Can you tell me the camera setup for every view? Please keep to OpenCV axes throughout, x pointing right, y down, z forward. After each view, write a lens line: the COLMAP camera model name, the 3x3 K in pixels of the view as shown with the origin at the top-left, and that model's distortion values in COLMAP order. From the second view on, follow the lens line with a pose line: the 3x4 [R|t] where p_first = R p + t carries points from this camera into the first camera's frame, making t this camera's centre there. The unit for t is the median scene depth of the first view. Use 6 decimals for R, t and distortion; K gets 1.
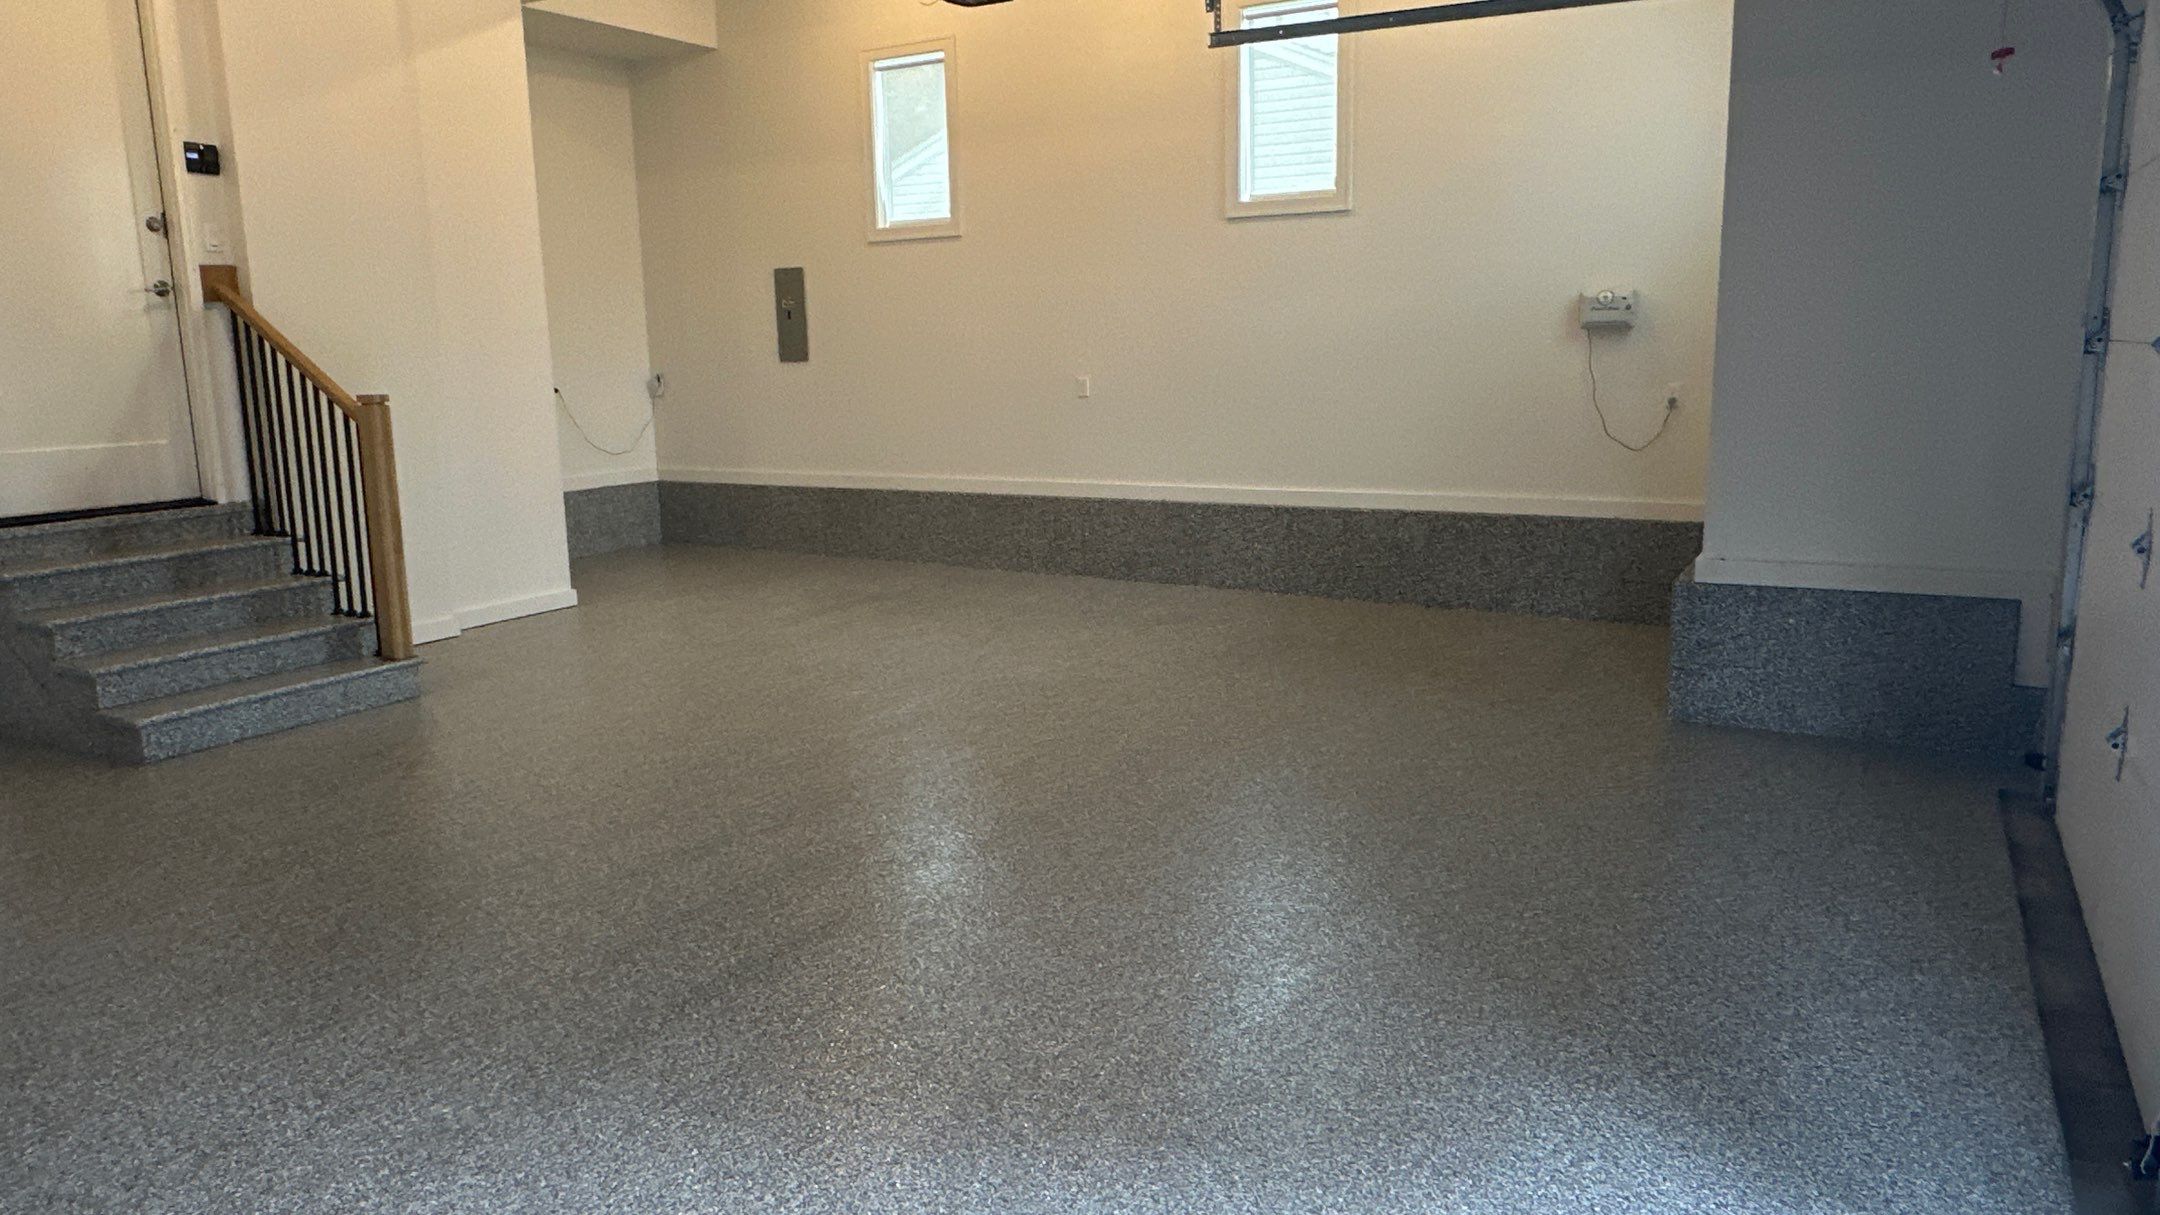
lens RADIAL K [[1449.1, 0, 1082.4], [0, 1449.1, 608.7], [0, 0, 1]] dist [-0.002223, -0.000343]
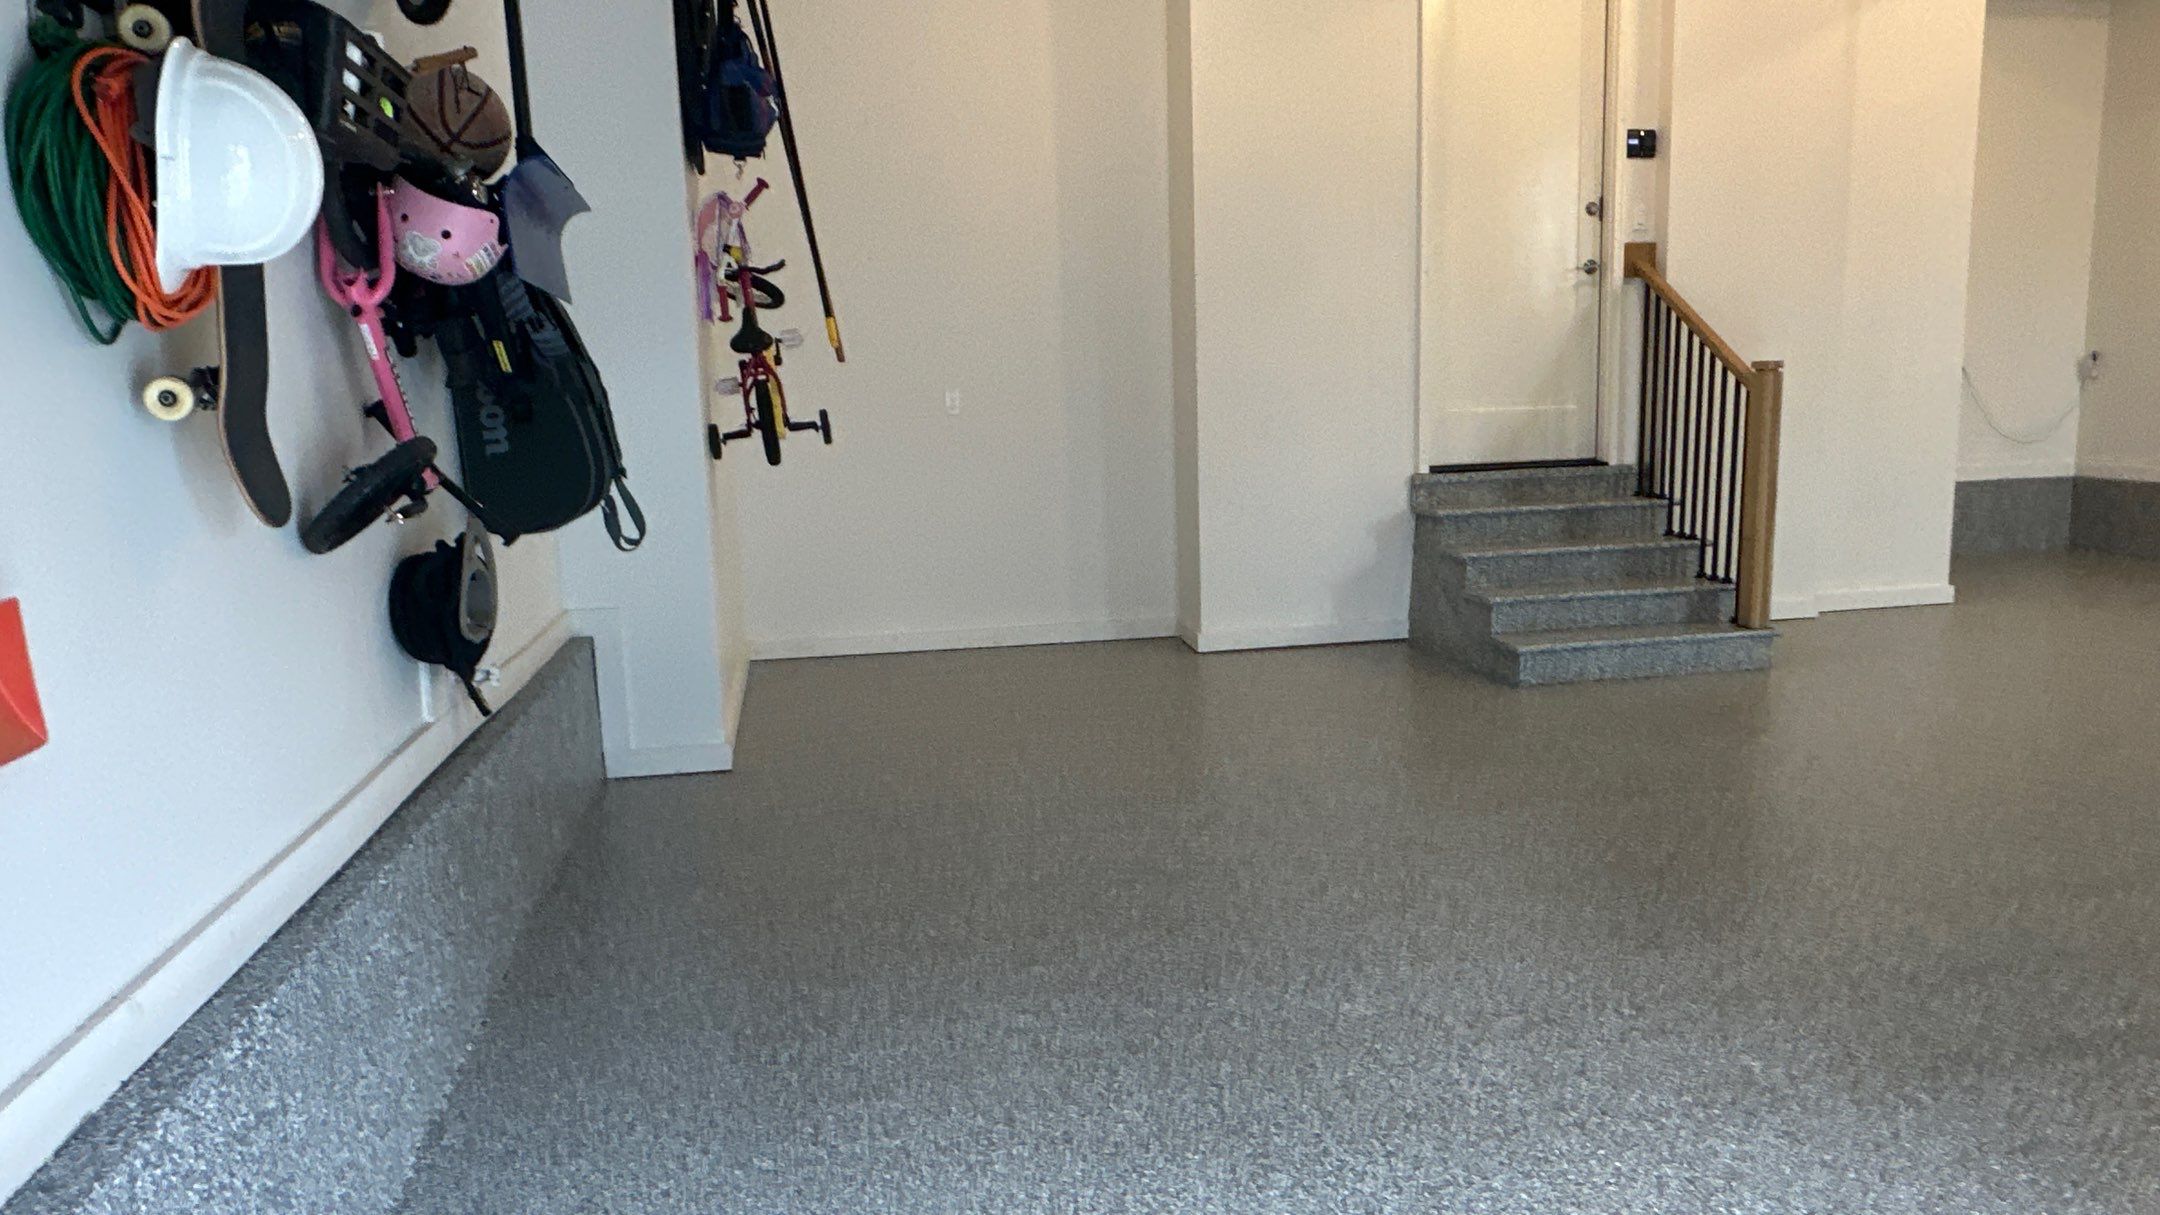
lens RADIAL K [[1449.1, 0, 1086.3], [0, 1449.1, 611.0], [0, 0, 1]] dist [-0.002223, -0.000343]
pose [[0.640302, 0.123350, -0.758155, -0.014249], [-0.122258, 0.990805, 0.057949, 0.021618], [0.758331, 0.055586, 0.649495, 0.008168]]
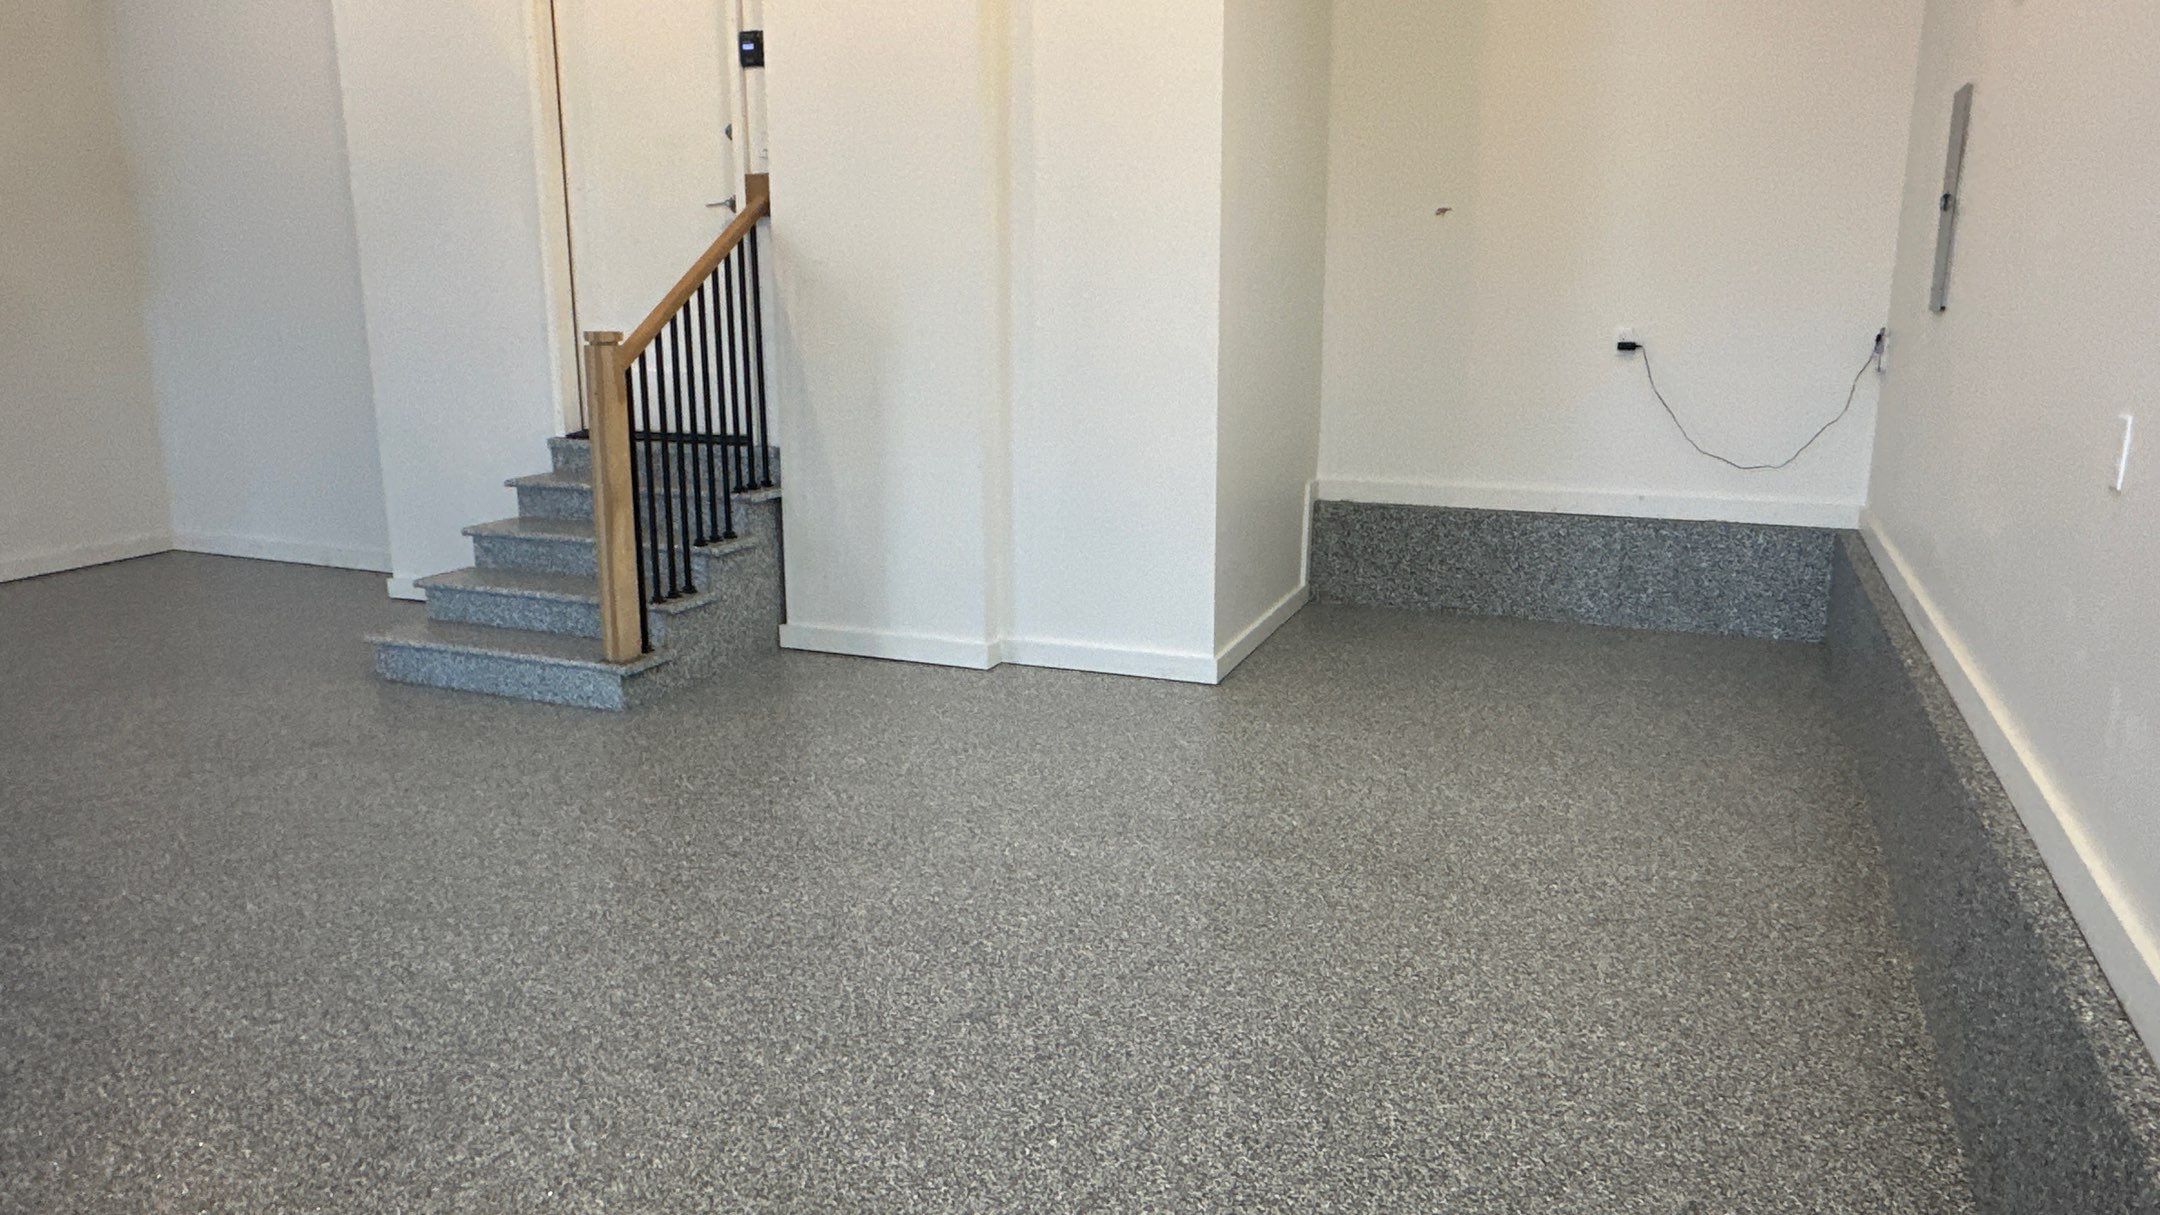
lens RADIAL K [[1449.1, 0, 1083.7], [0, 1449.1, 607.4], [0, 0, 1]] dist [-0.002223, -0.000343]
pose [[0.110384, 0.229528, -0.967022, 0.332547], [-0.179822, 0.961523, 0.207697, -0.209184], [0.977486, 0.150965, 0.147411, 1.138458]]
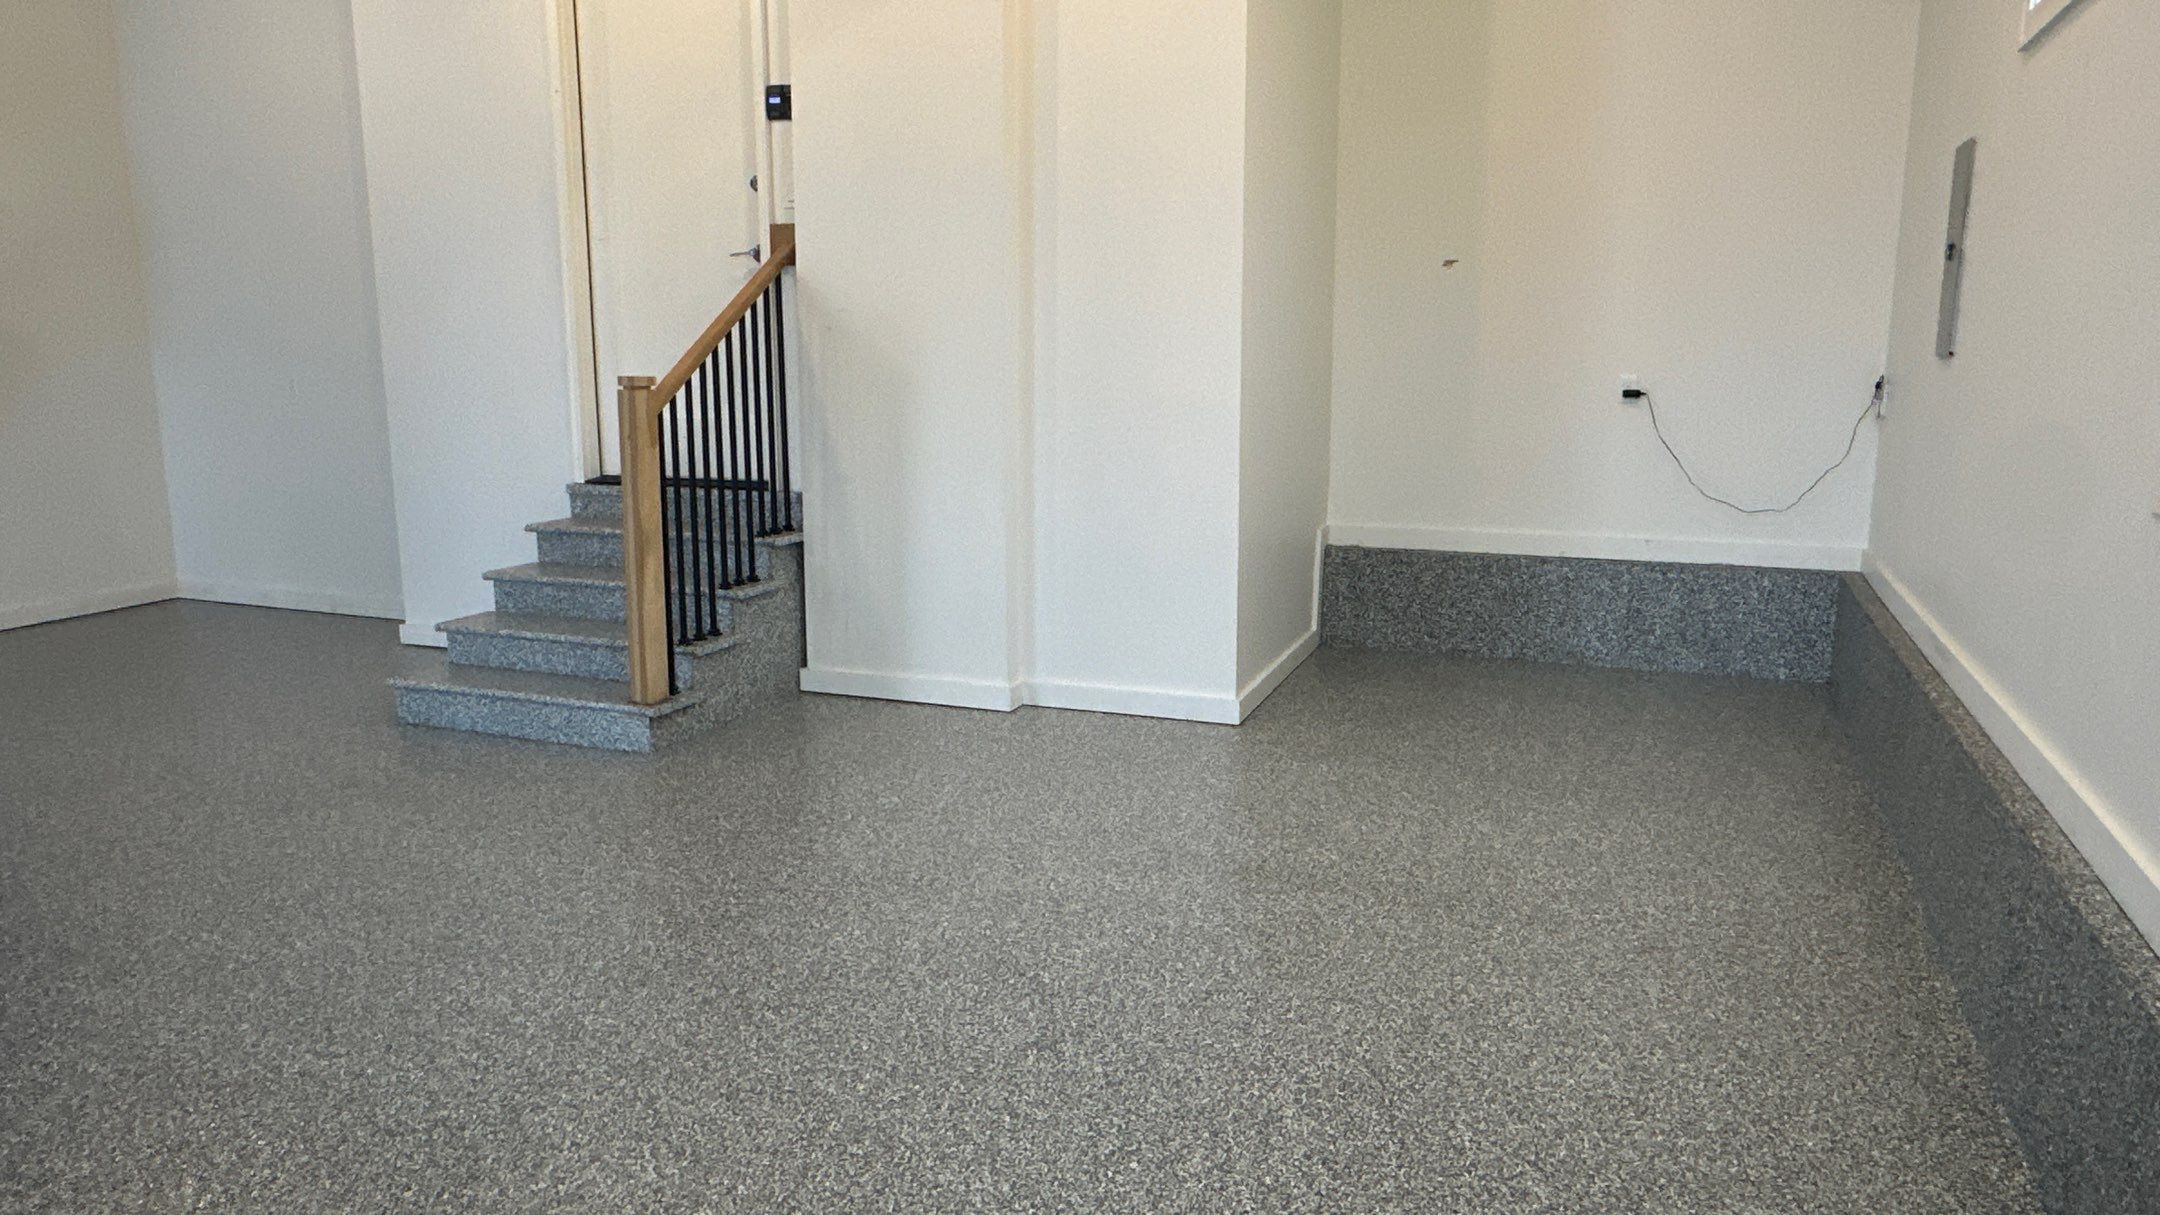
lens RADIAL K [[1449.1, 0, 1083.3], [0, 1449.1, 608.7], [0, 0, 1]] dist [-0.002223, -0.000343]
pose [[0.129037, 0.193514, -0.972575, 0.339471], [-0.181100, 0.968879, 0.168751, -0.198186], [0.974963, 0.154358, 0.160067, 1.108780]]
